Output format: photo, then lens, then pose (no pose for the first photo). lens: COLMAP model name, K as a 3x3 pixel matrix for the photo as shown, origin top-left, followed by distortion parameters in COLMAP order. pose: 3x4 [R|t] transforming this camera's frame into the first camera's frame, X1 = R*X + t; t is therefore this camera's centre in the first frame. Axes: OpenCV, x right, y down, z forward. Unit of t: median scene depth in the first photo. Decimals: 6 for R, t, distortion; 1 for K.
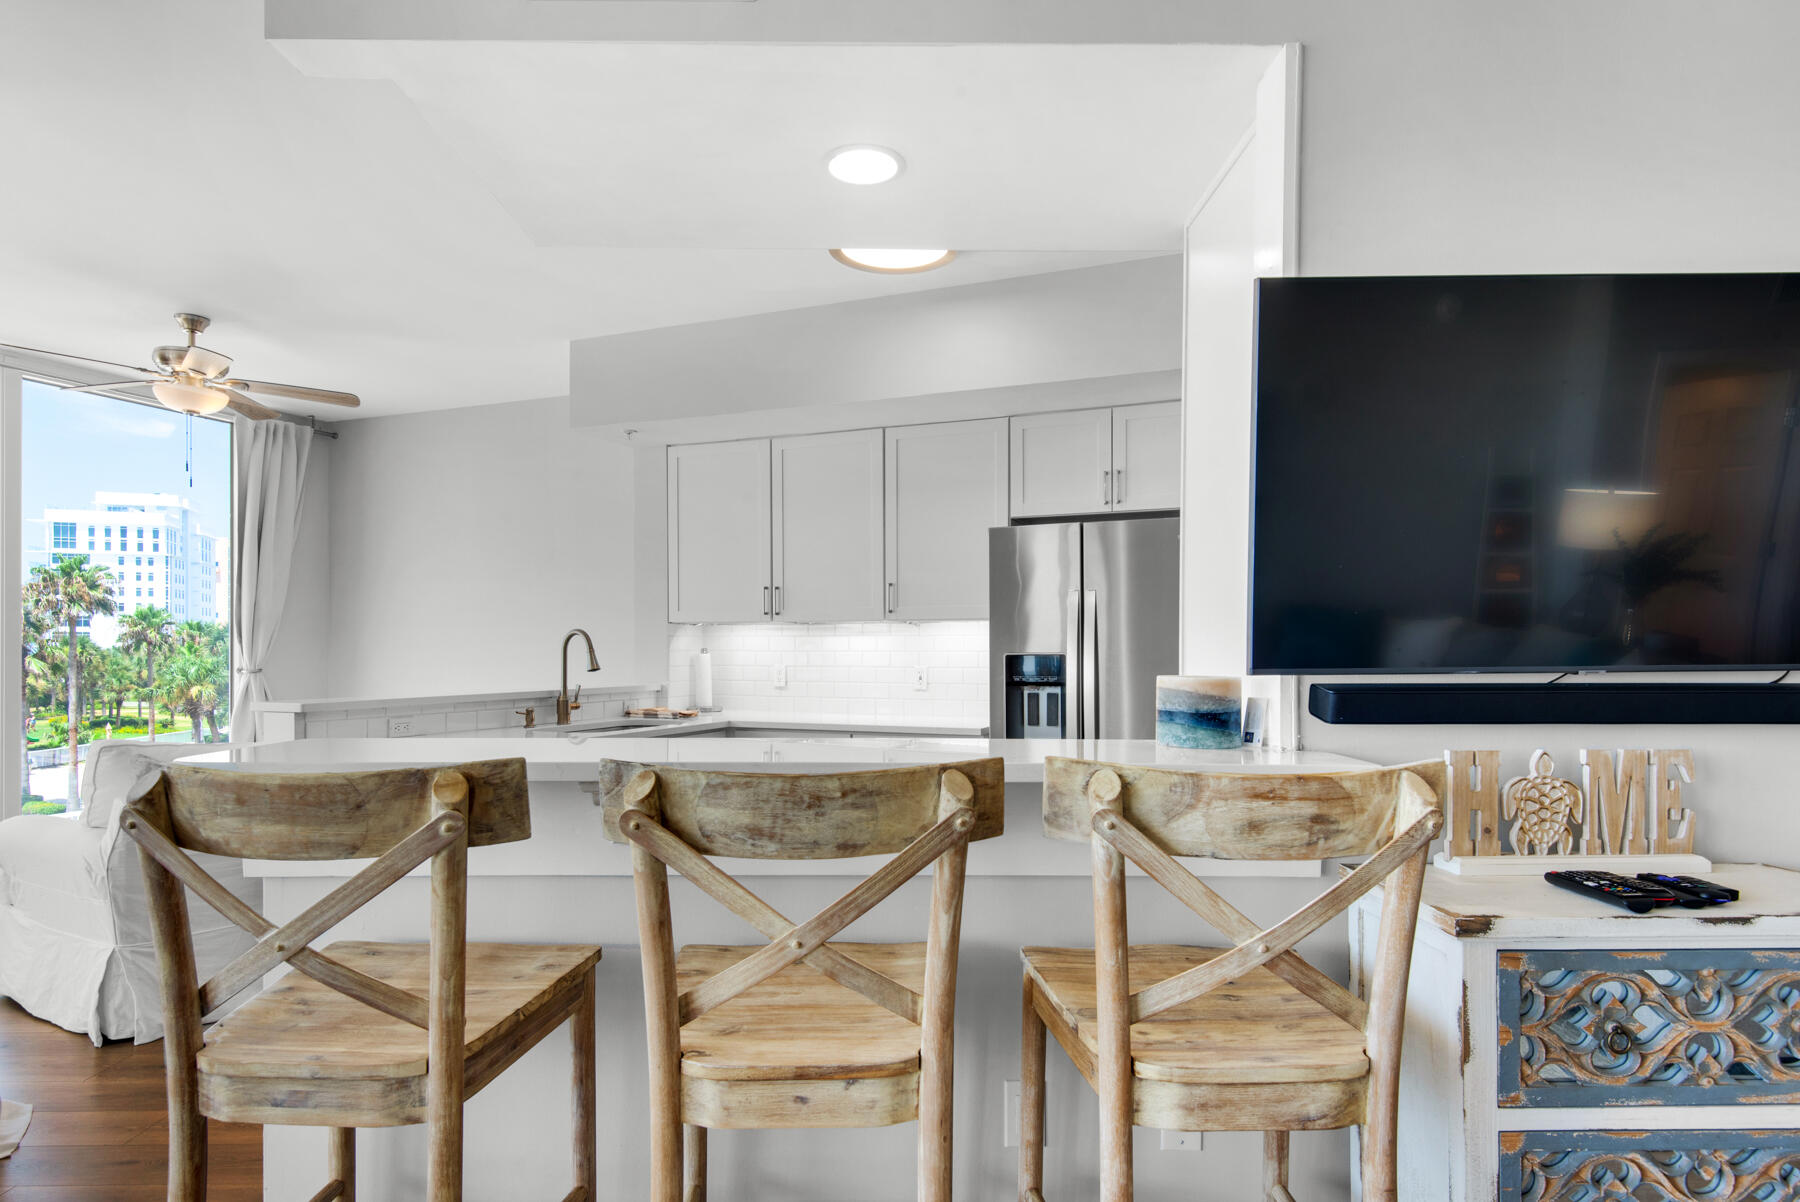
lens RADIAL K [[1007.4, 0, 908.6], [0, 1007.4, 650.0], [0, 0, 1]] dist [0.003450, 0.000435]
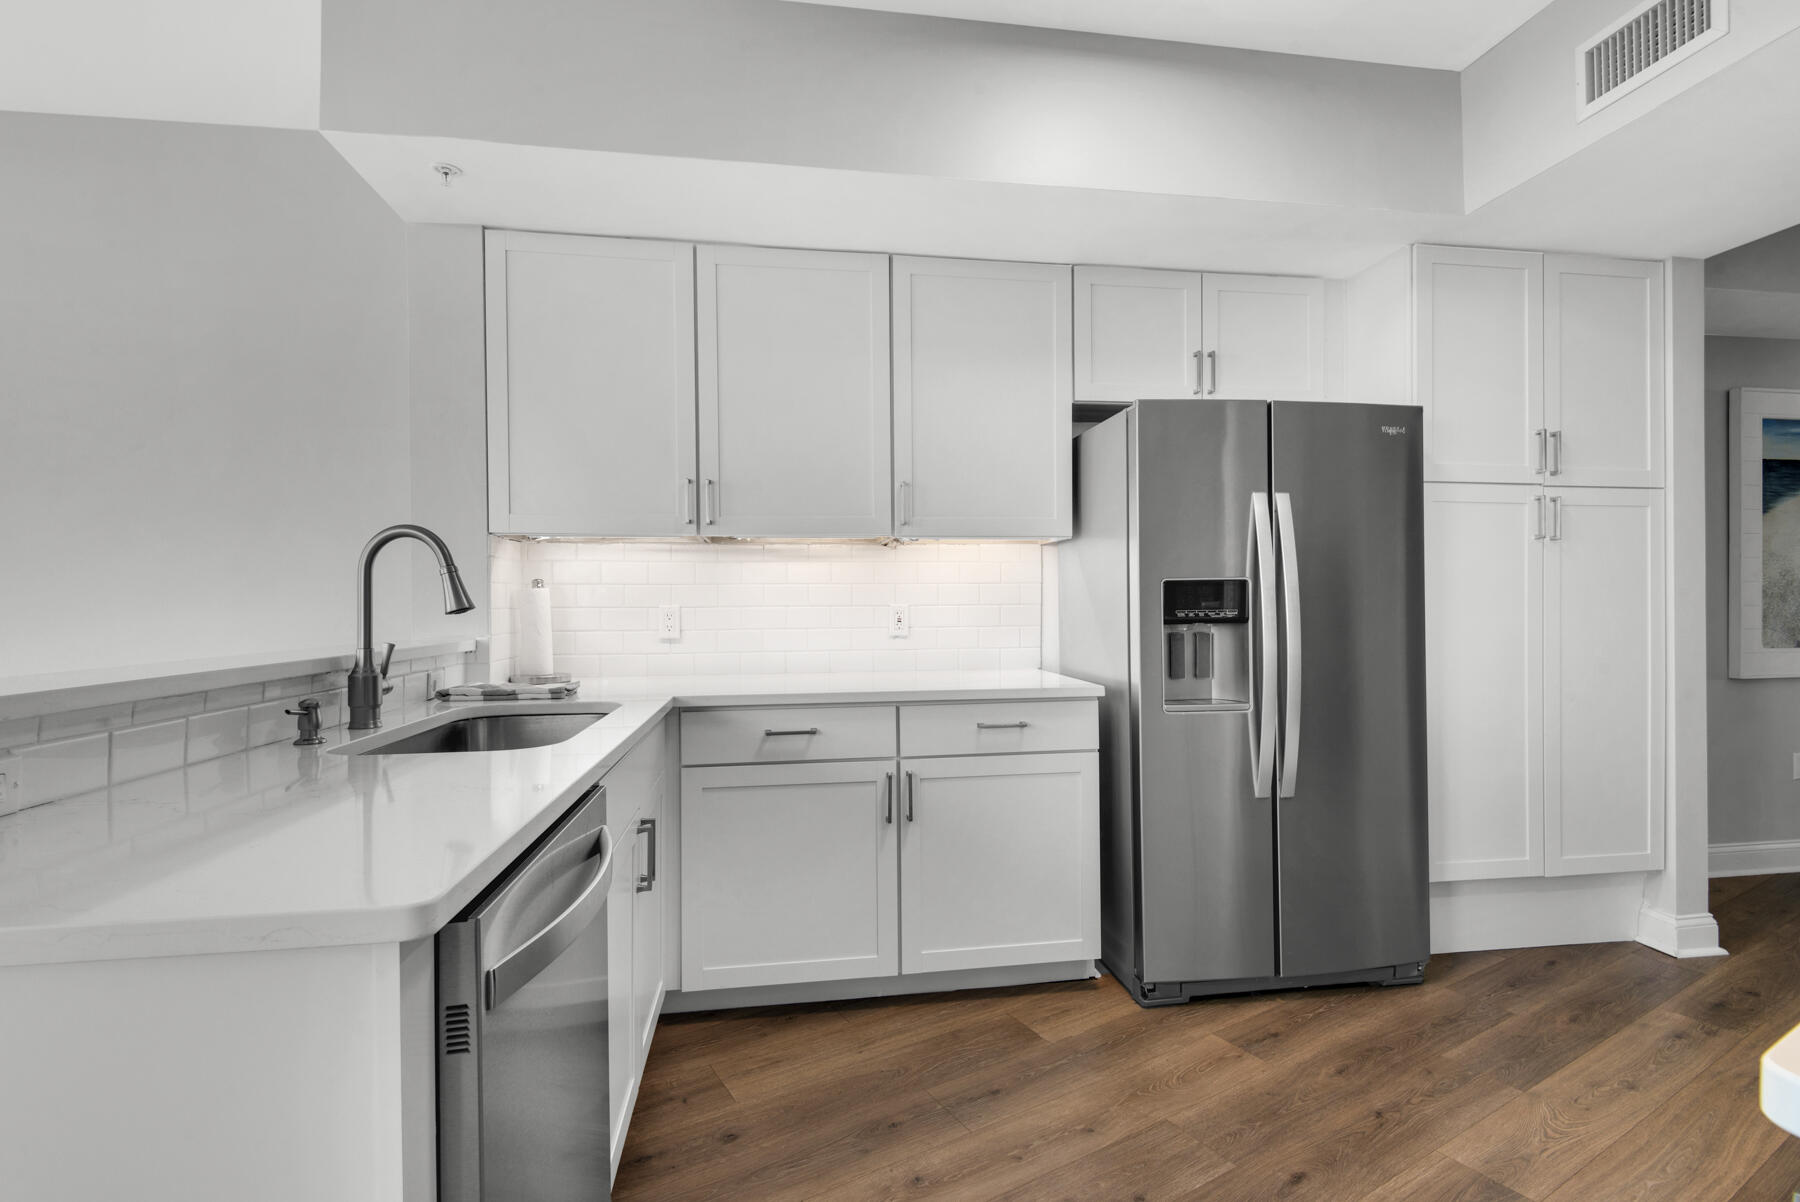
lens RADIAL K [[838.1, 0, 900.0], [0, 838.1, 601.0], [0, 0, 1]] dist [0.002388, -0.000313]
pose [[0.863436, -0.004601, 0.504438, -0.028044], [0.007154, 0.999970, -0.003124, 0.001526], [-0.504408, 0.006306, 0.863442, 0.046521]]
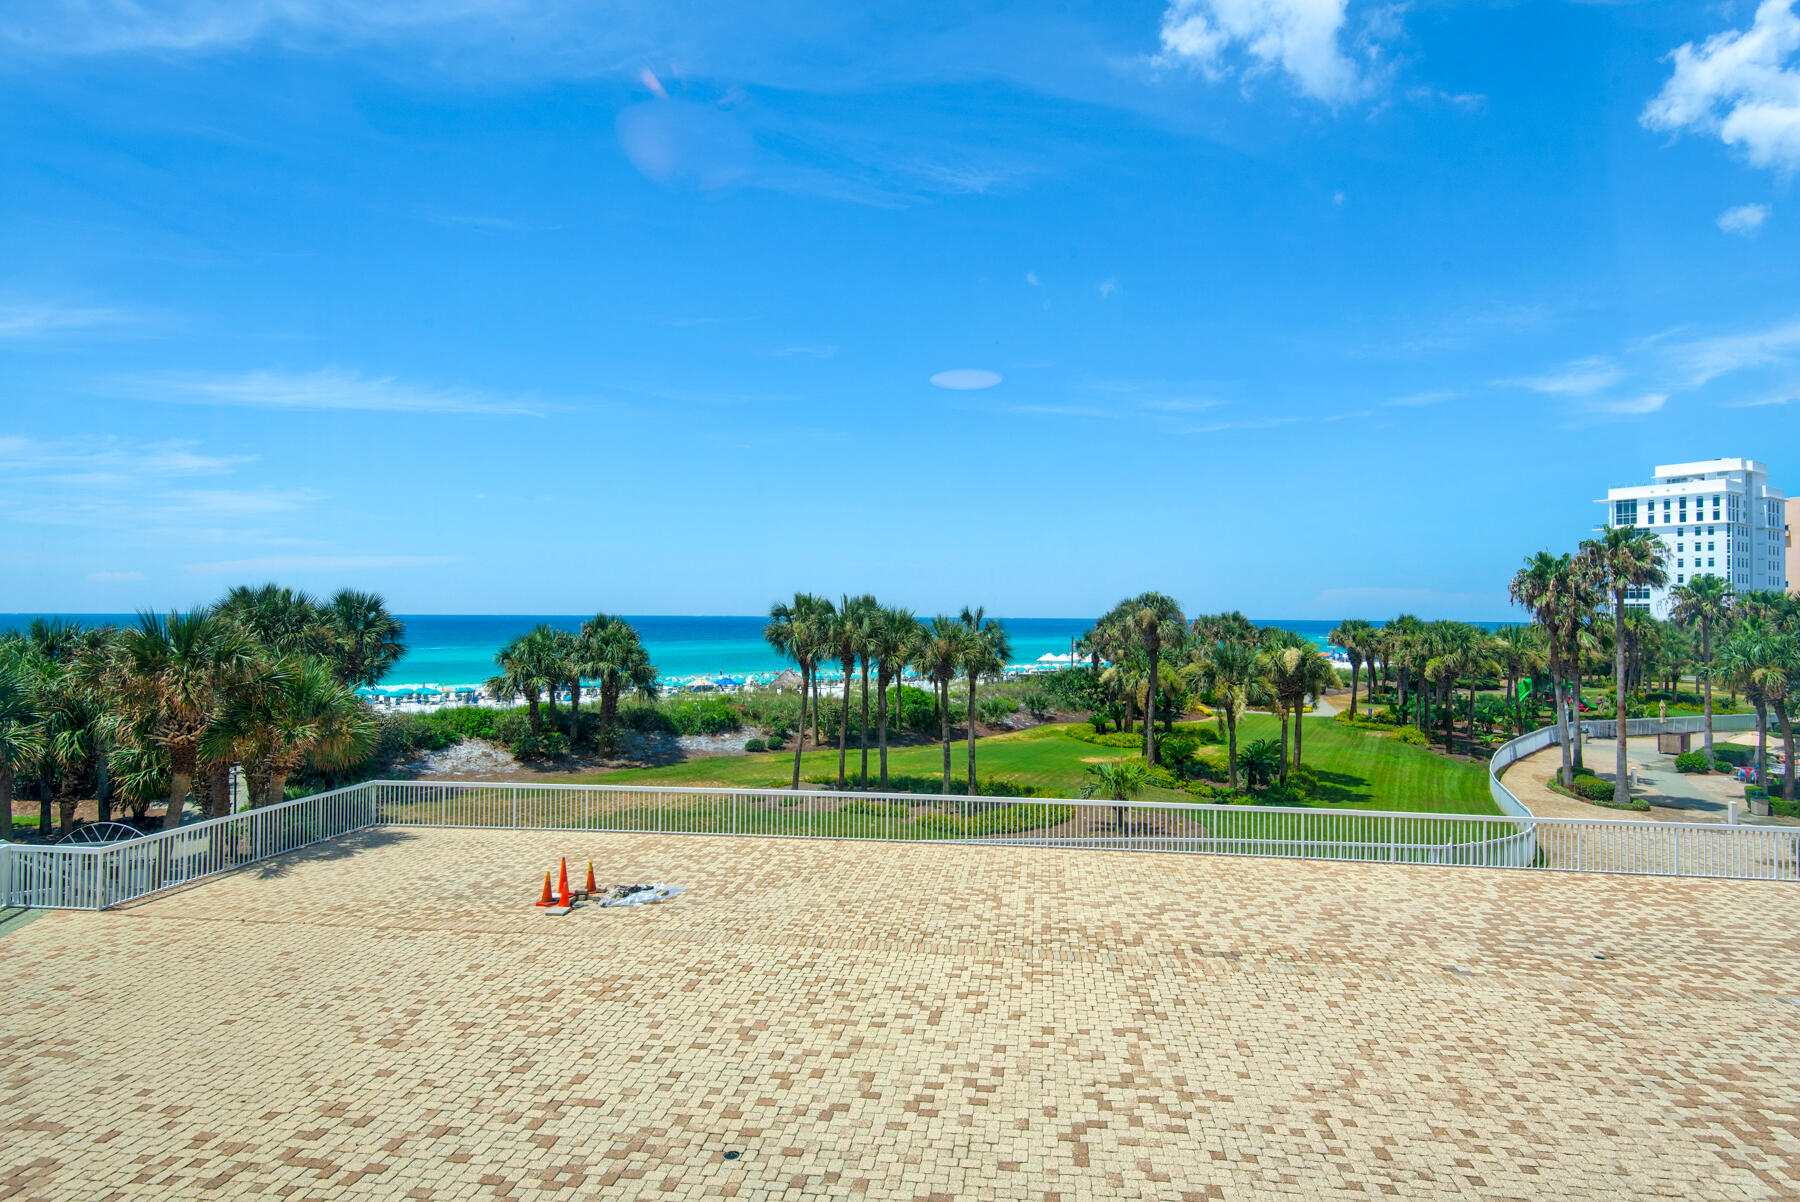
lens RADIAL K [[974.2, 0, 909.0], [0, 974.2, 598.7], [0, 0, 1]] dist [0.039785, -0.023892]
pose [[0.242312, -0.012192, -0.970122, -0.072250], [-0.009226, 0.999847, -0.014871, -0.003675], [0.970155, 0.012554, 0.242162, 0.104797]]
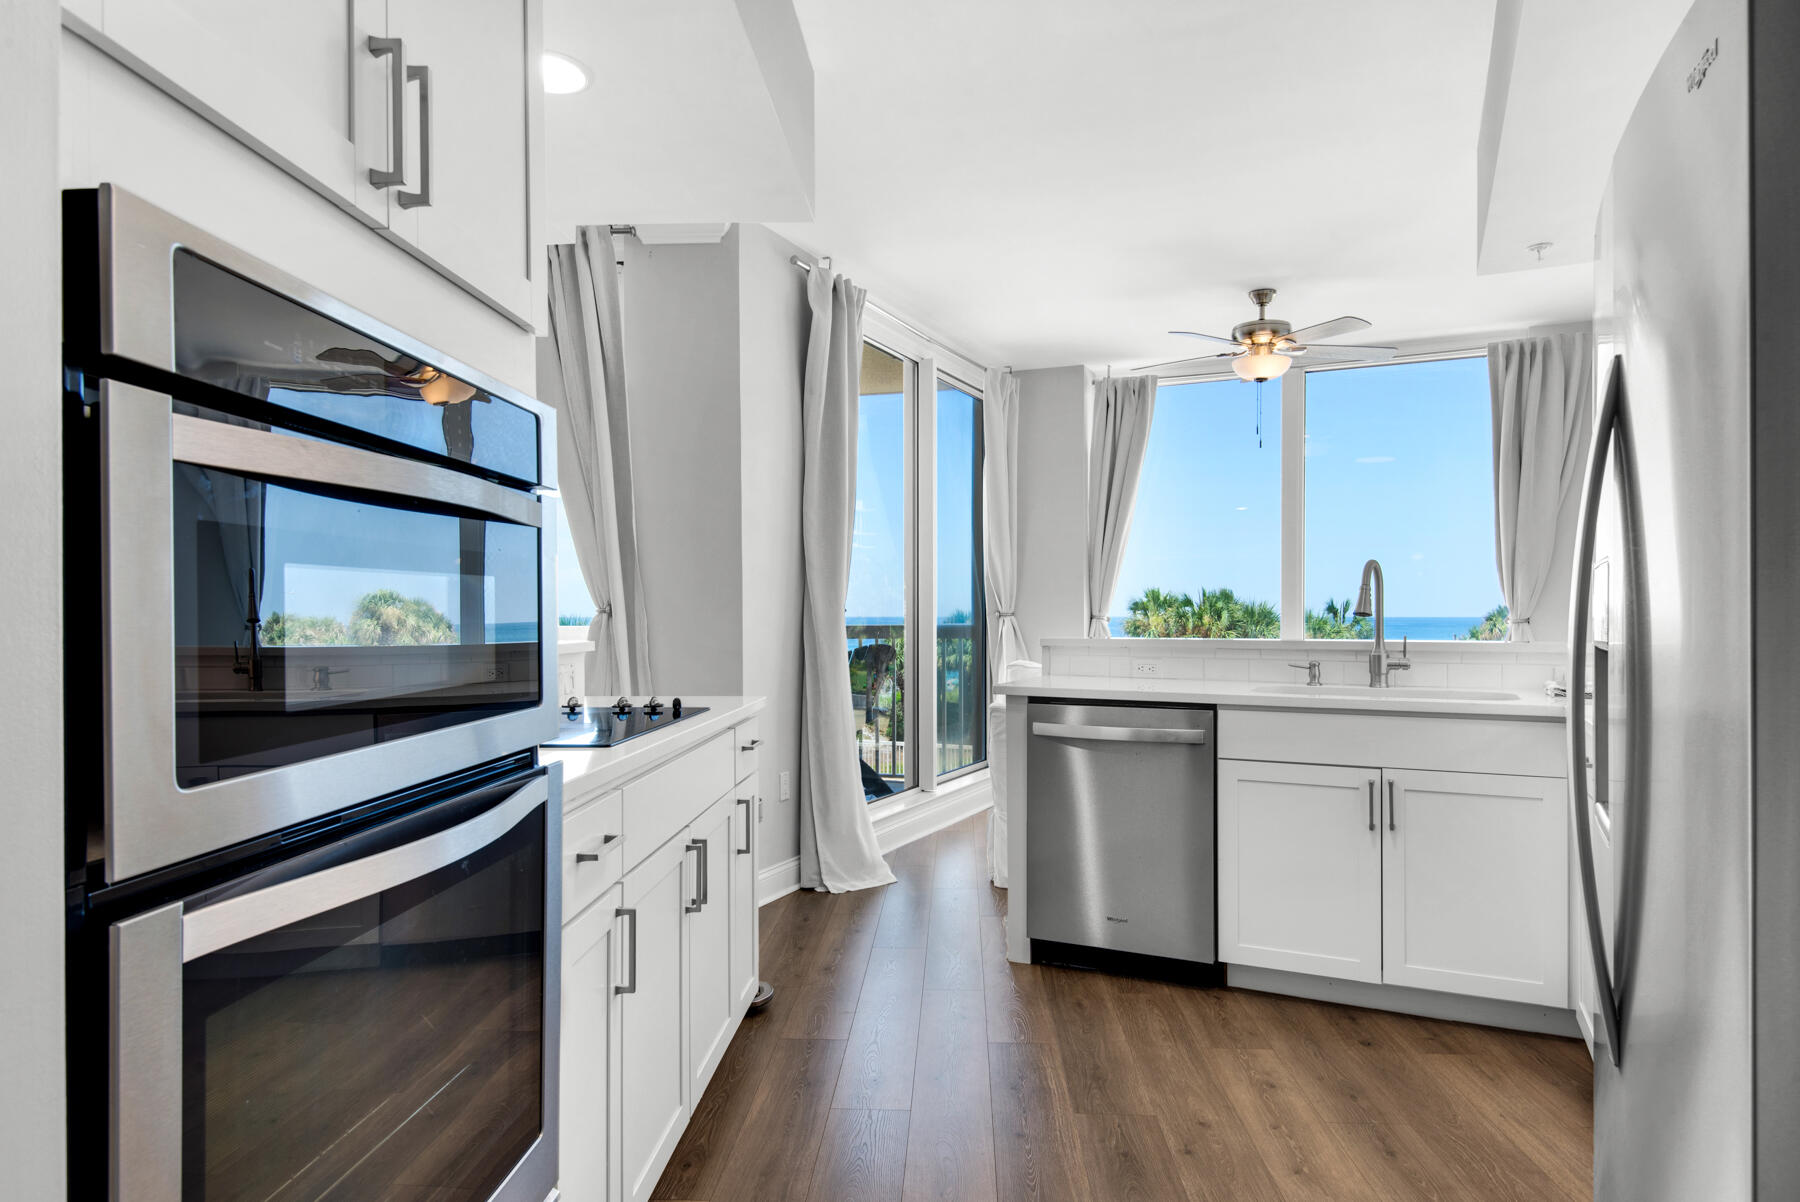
lens RADIAL K [[1062.3, 0, 908.7], [0, 1062.3, 609.9], [0, 0, 1]] dist [0.018645, -0.001357]
pose [[-0.064563, -0.002265, -0.997911, 0.040925], [-0.000897, 0.999997, -0.002212, 0.001561], [0.997913, 0.000752, -0.064565, 0.060676]]
